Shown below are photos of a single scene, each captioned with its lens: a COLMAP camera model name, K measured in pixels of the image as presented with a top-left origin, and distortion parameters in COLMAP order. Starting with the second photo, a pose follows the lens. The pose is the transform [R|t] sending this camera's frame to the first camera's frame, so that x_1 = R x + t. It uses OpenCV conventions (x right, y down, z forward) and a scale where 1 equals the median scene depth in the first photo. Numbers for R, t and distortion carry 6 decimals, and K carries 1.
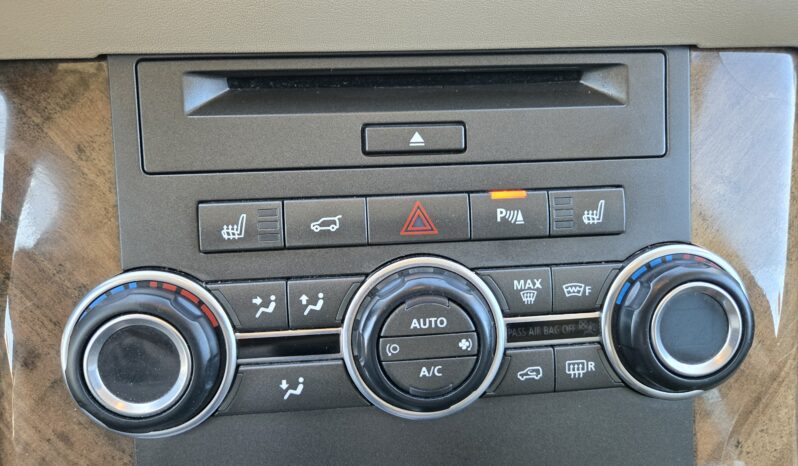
lens RADIAL K [[536.7, 0, 394.1], [0, 536.7, 236.9], [0, 0, 1]] dist [0.063509, -0.054873]
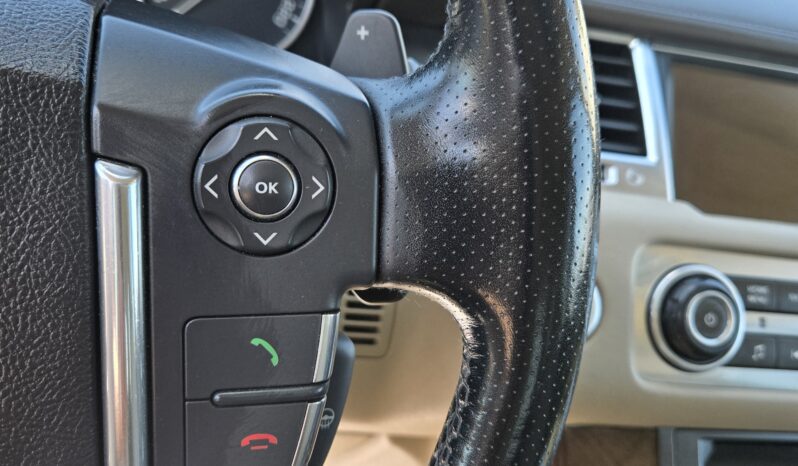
lens RADIAL K [[717.2, 0, 391.2], [0, 717.2, 237.6], [0, 0, 1]] dist [0.056887, -0.027713]
pose [[0.983622, 0.117650, 0.136549, -1.533775], [-0.078088, 0.960957, -0.265451, -0.223287], [-0.162448, 0.250441, 0.954406, -0.926410]]
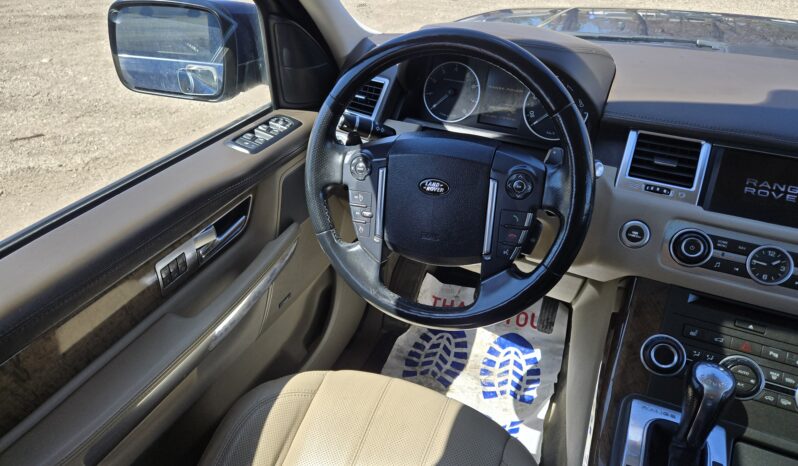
lens RADIAL K [[536.7, 0, 406.0], [0, 536.7, 227.4], [0, 0, 1]] dist [0.063509, -0.054873]
pose [[0.871857, 0.255017, -0.418129, -0.646089], [-0.330910, 0.936123, -0.119051, 0.429523], [0.361060, 0.242159, 0.900553, -3.530187]]
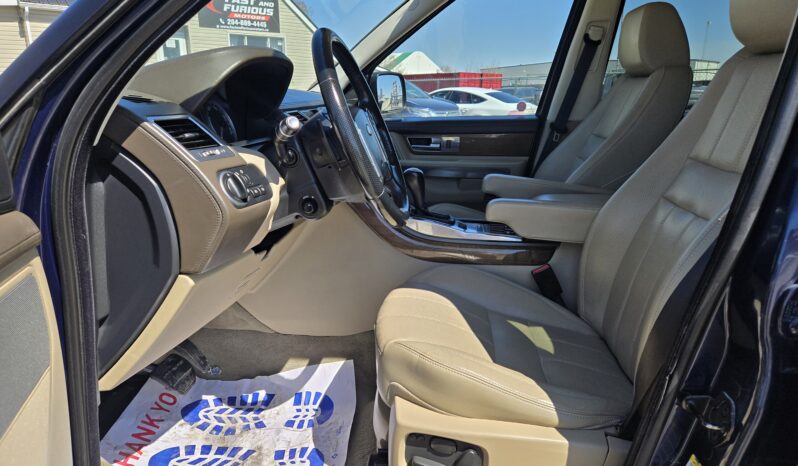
lens RADIAL K [[536.7, 0, 385.2], [0, 536.7, 230.6], [0, 0, 1]] dist [0.063509, -0.054873]
pose [[0.217118, -0.265905, 0.939231, -7.788139], [0.694970, 0.717778, 0.042556, 0.276499], [-0.685475, 0.643498, 0.340639, -1.414216]]
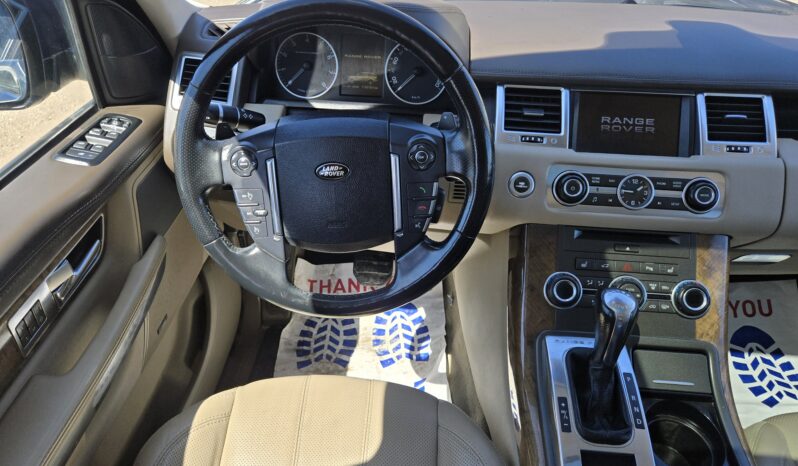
lens RADIAL K [[536.7, 0, 392.0], [0, 536.7, 233.3], [0, 0, 1]] dist [0.063509, -0.054873]
pose [[0.986279, 0.096279, -0.134106, -1.240772], [-0.112544, 0.986433, -0.119511, 0.426926], [0.120780, 0.132964, 0.983734, -3.496298]]
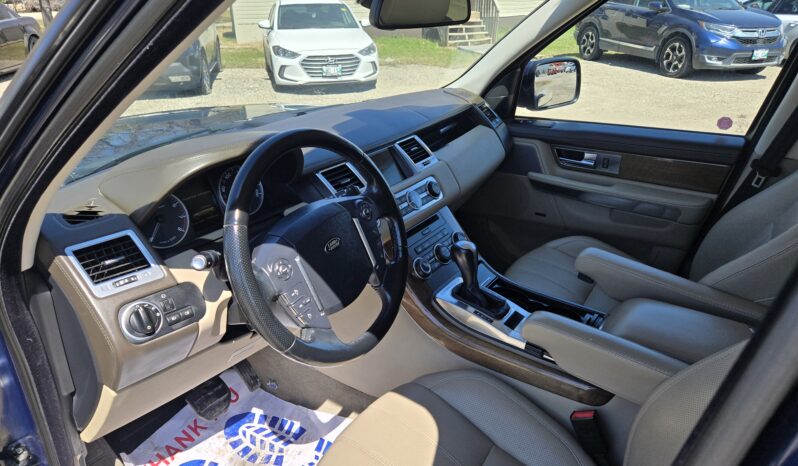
lens RADIAL K [[536.7, 0, 387.0], [0, 536.7, 230.8], [0, 0, 1]] dist [0.063509, -0.054873]
pose [[0.654079, -0.338369, 0.676526, -5.161507], [0.554547, 0.822766, -0.124635, 0.417397], [-0.514450, 0.456687, 0.725795, -3.944061]]
